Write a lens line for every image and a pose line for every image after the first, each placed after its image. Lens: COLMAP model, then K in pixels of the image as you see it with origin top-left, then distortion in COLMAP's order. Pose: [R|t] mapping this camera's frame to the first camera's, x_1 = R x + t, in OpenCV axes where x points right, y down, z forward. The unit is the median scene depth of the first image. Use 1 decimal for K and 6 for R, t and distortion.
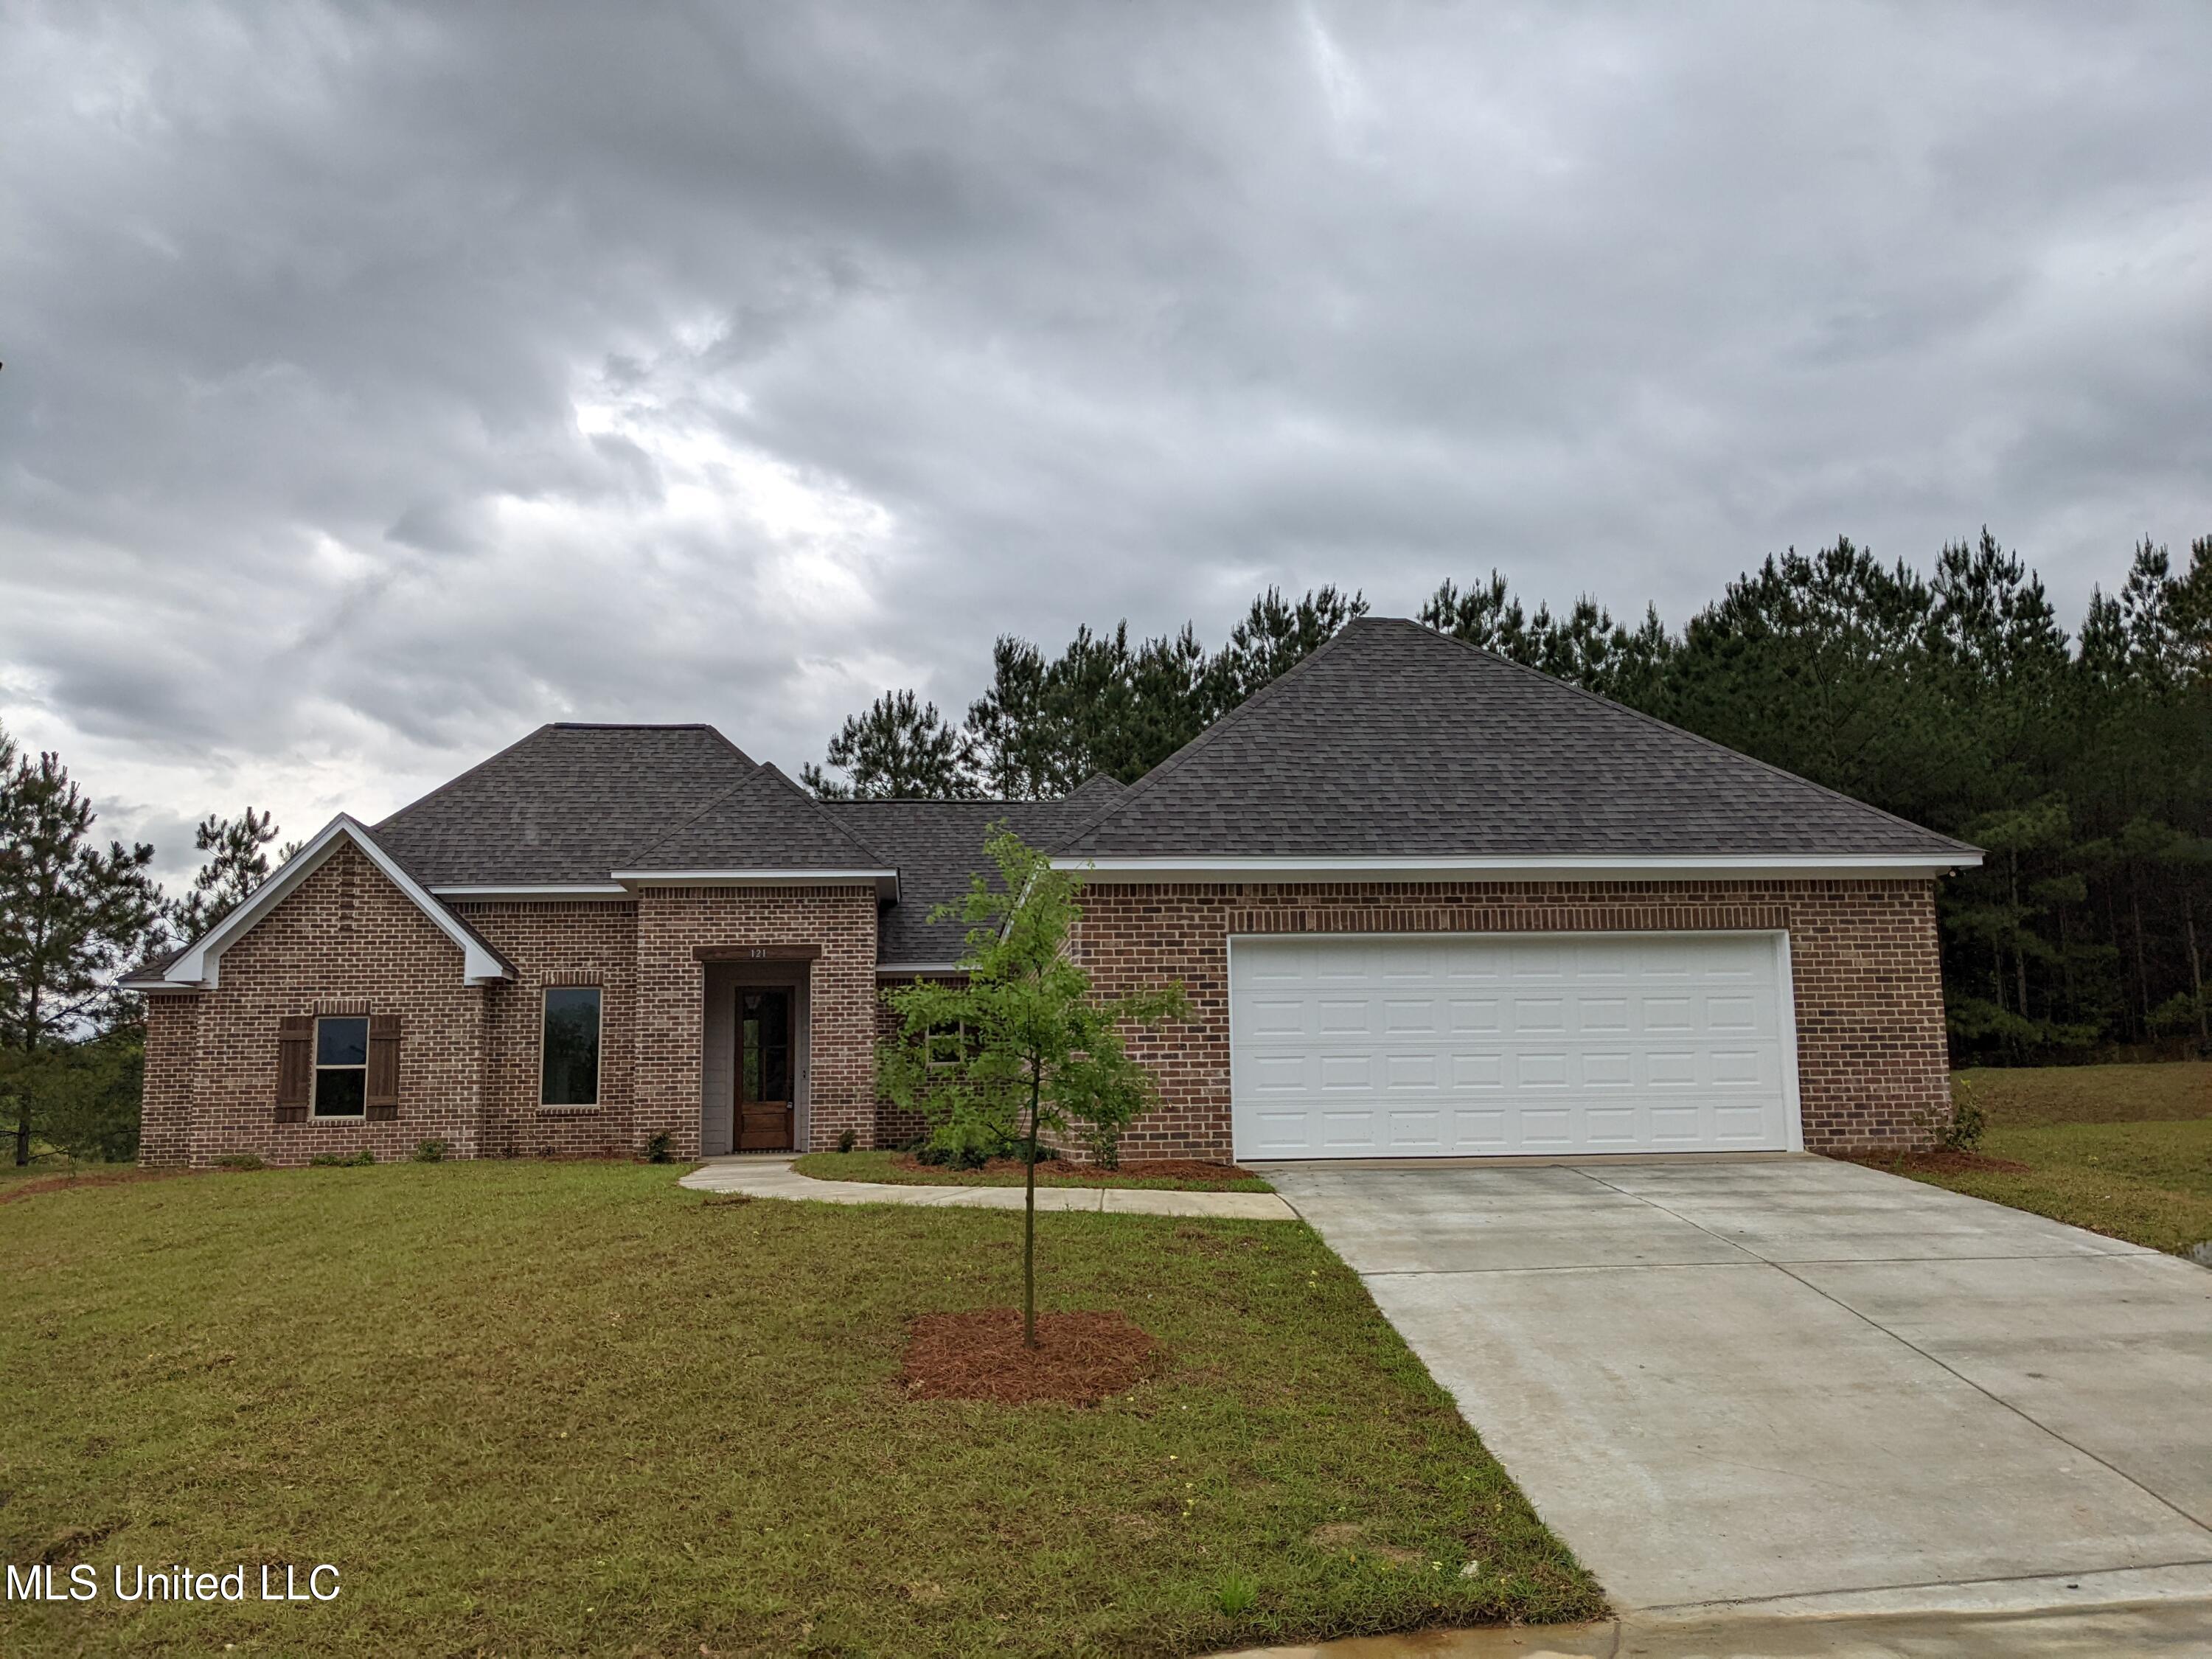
lens RADIAL K [[1728.6, 0, 1109.6], [0, 1728.6, 830.5], [0, 0, 1]] dist [0.043475, -0.077835]
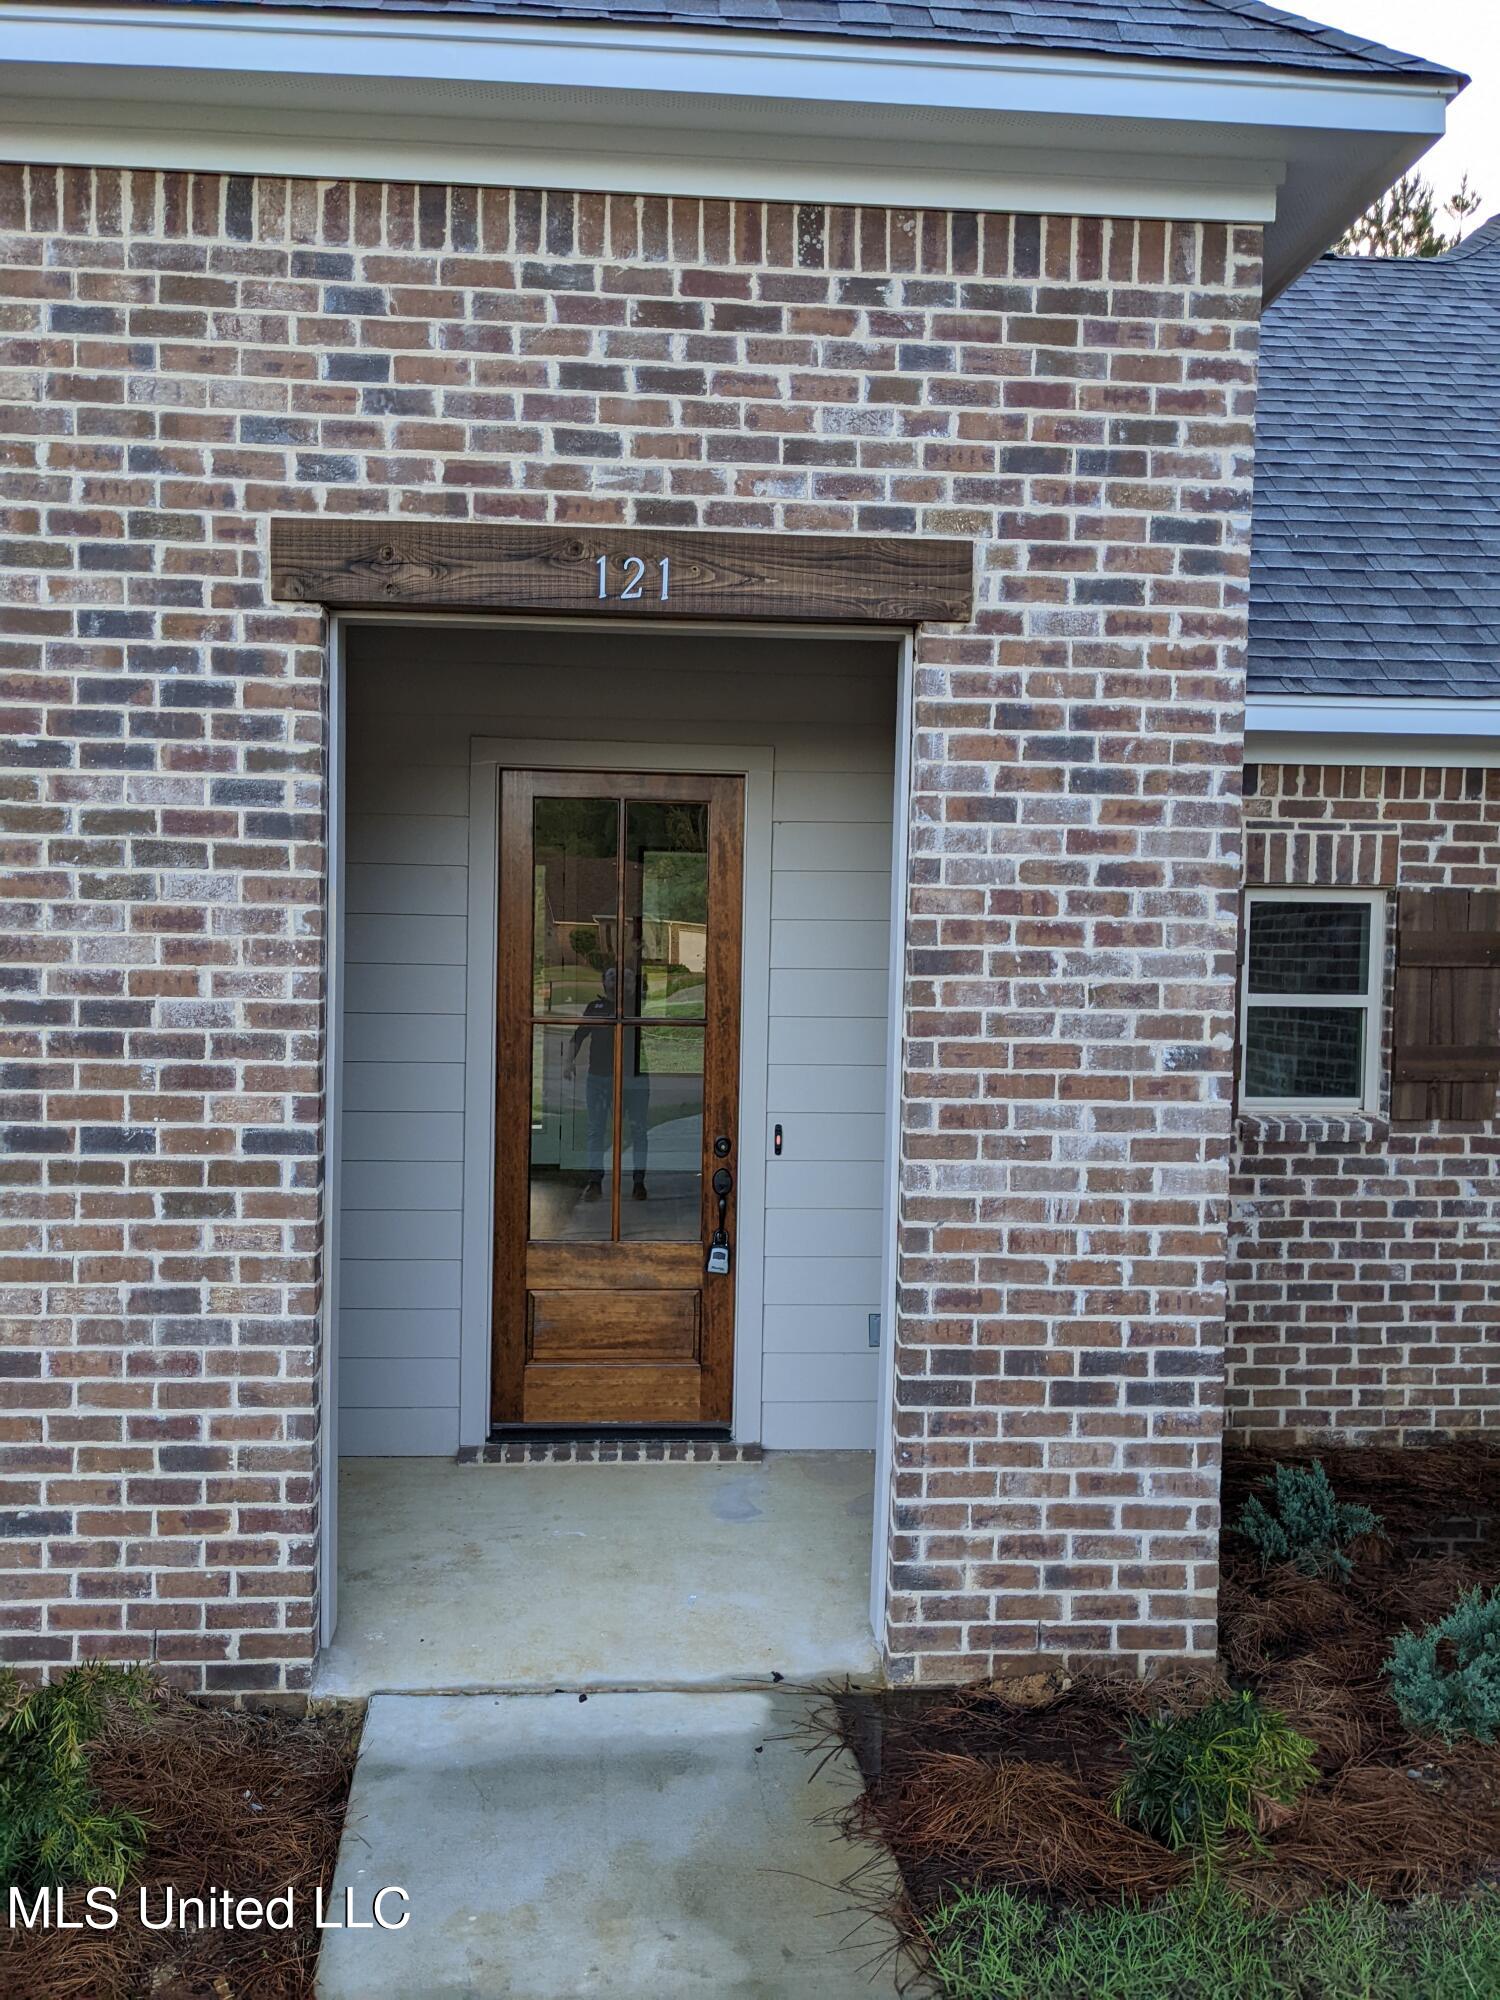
lens RADIAL K [[1562.9, 0, 747.9], [0, 1562.9, 999.4], [0, 0, 1]] dist [0.043475, -0.077835]
pose [[0.999037, 0.037284, -0.023117, -0.185515], [-0.031431, 0.975948, 0.215724, 0.078242], [0.030605, -0.214790, 0.976181, 0.831449]]
